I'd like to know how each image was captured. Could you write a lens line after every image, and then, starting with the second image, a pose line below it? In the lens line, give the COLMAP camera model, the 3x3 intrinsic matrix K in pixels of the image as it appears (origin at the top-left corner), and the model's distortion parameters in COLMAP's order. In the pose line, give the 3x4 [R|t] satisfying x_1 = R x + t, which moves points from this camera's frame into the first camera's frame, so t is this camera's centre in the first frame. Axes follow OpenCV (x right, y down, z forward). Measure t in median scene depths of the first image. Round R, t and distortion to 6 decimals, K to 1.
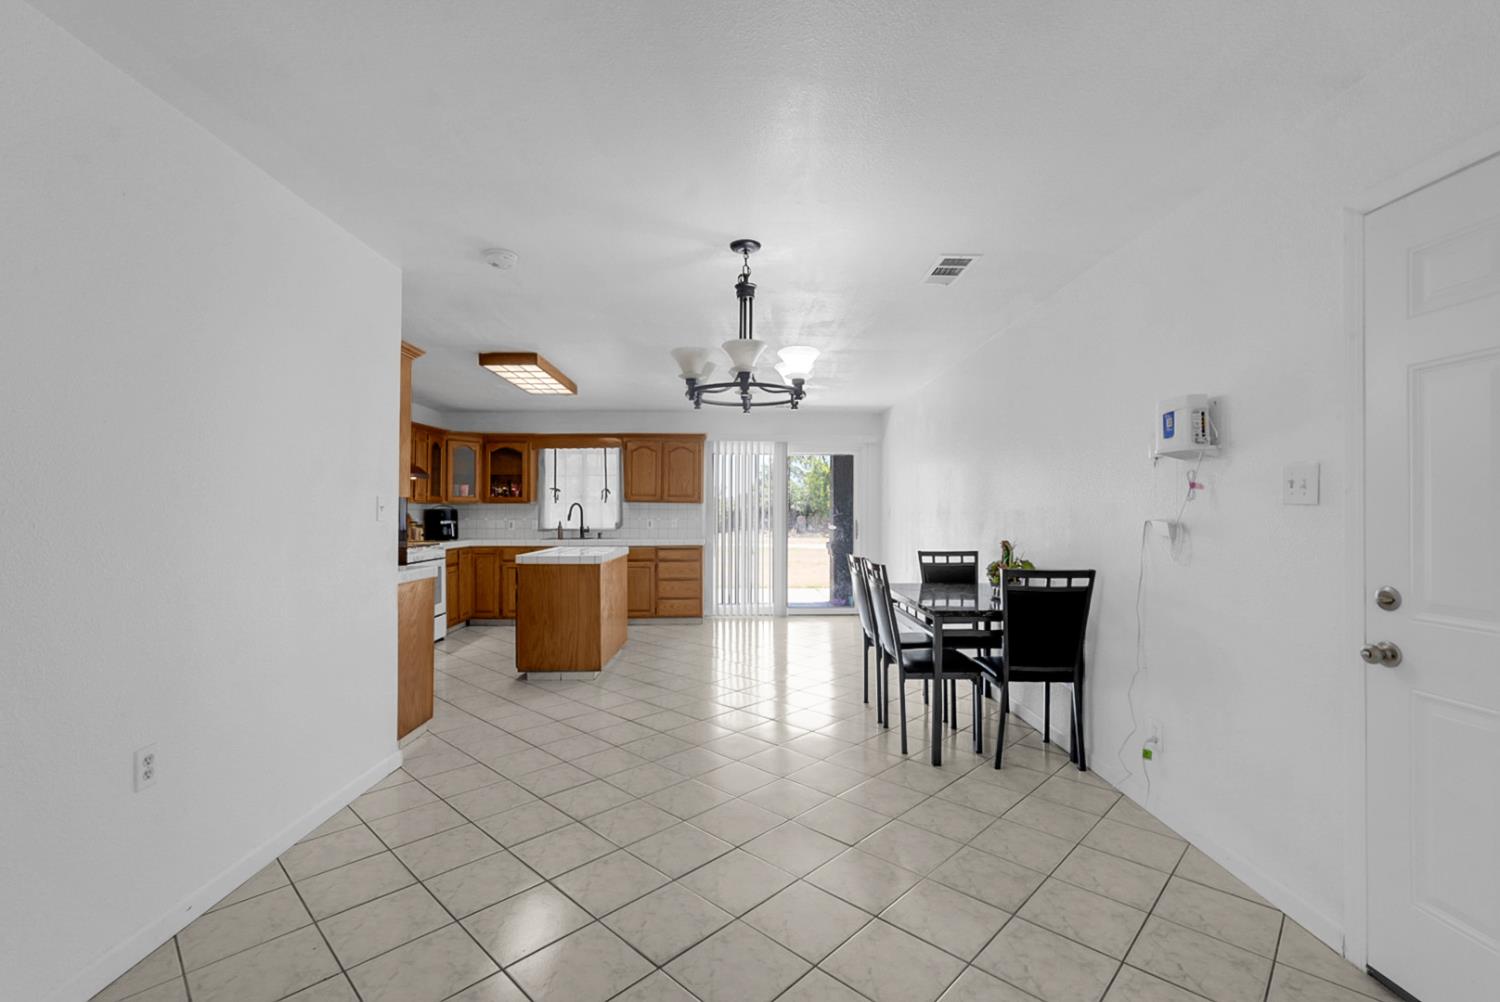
lens RADIAL K [[666.8, 0, 750.0], [0, 666.8, 501.0], [0, 0, 1]] dist [-0.000390, 0.000467]
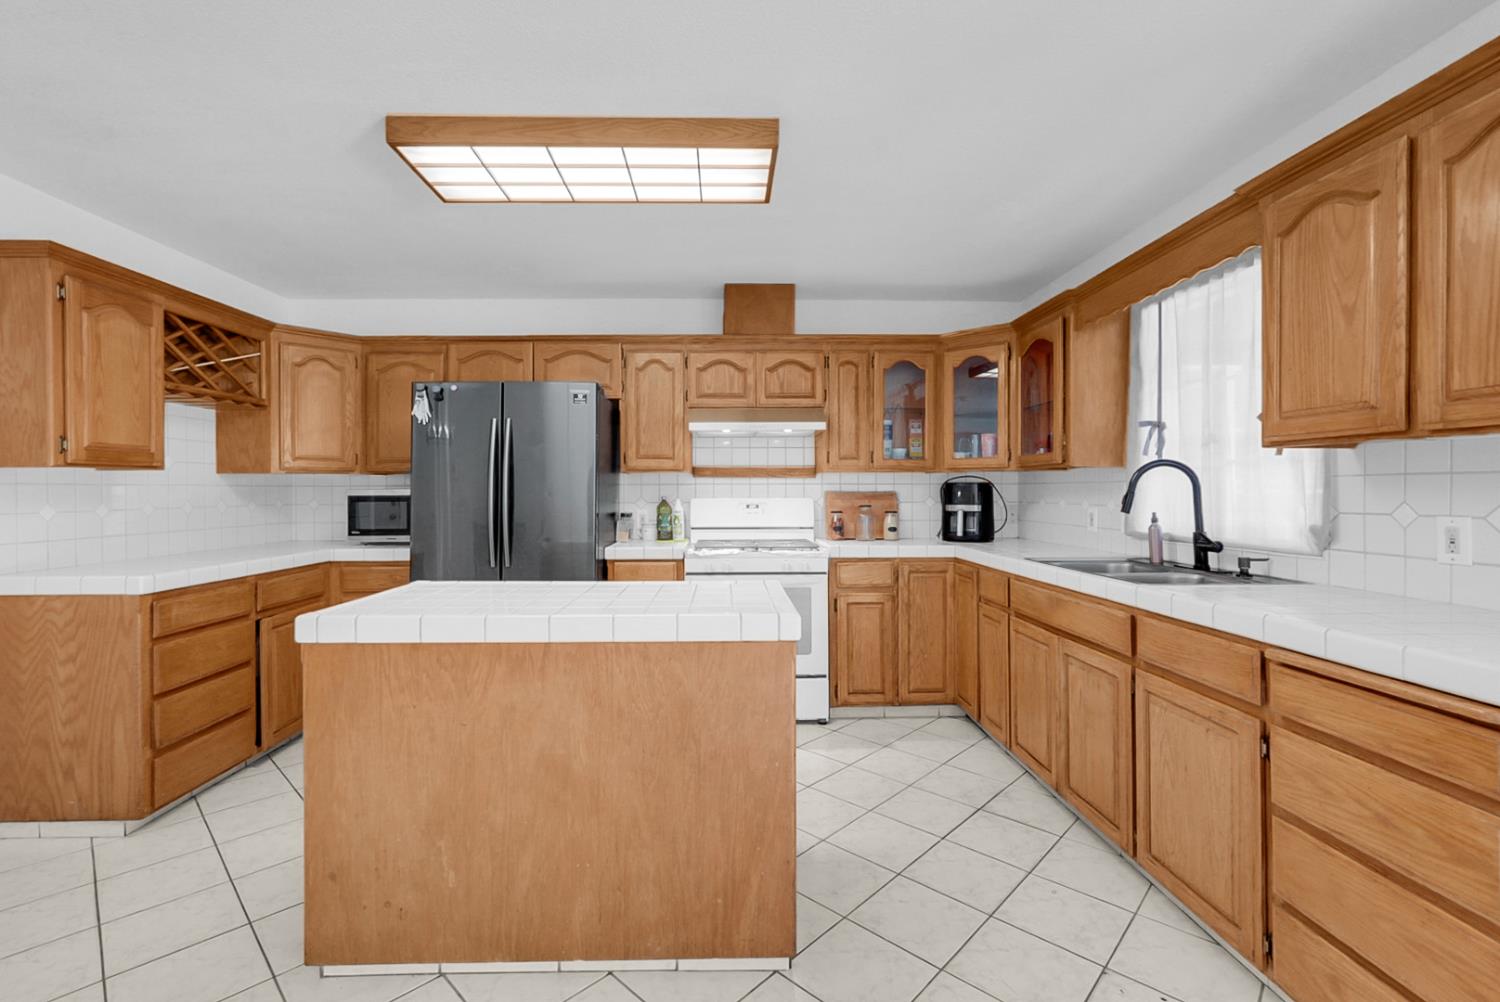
lens RADIAL K [[666.4, 0, 734.5], [0, 666.4, 489.1], [0, 0, 1]] dist [0.000004, 0.000068]
pose [[-0.005549, -0.001473, -0.999984, 0.070174], [0.017337, 0.999848, -0.001569, 0.014615], [0.999834, -0.017345, -0.005523, 0.804757]]
